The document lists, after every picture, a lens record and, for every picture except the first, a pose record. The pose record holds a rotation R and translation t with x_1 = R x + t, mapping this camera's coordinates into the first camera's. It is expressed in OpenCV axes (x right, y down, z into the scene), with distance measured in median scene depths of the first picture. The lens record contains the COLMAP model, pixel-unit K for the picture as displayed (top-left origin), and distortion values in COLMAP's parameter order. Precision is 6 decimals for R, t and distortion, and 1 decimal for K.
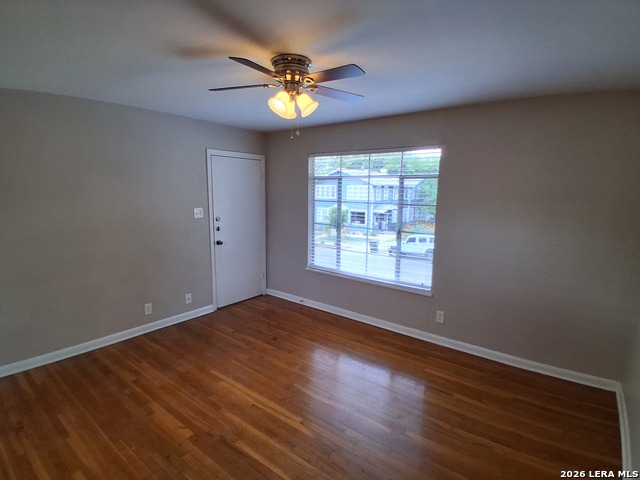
lens RADIAL K [[324.5, 0, 320.0], [0, 324.5, 240.0], [0, 0, 1]] dist [0.004306, -0.044690]
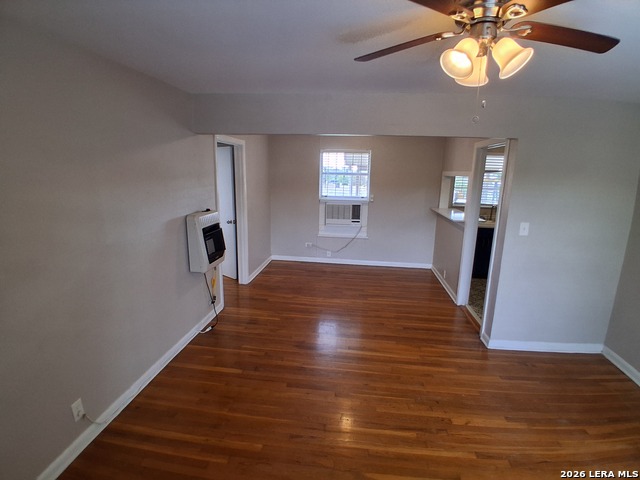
lens RADIAL K [[319.2, 0, 320.0], [0, 319.2, 240.0], [0, 0, 1]] dist [0.012196, -0.052868]
pose [[-0.857235, 0.082948, -0.508201, 0.281518], [-0.107577, 0.936312, 0.334285, -0.163745], [0.503564, 0.341231, -0.793716, 0.846510]]
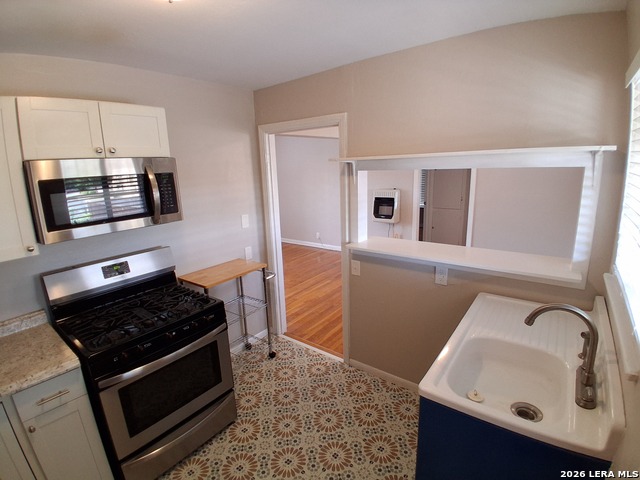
lens RADIAL K [[319.2, 0, 320.0], [0, 319.2, 240.0], [0, 0, 1]] dist [0.012196, -0.052868]
pose [[-0.005203, -0.238982, 0.971010, -1.484000], [0.190765, 0.952953, 0.235560, -0.089481], [-0.981622, 0.186460, 0.040631, 0.227820]]
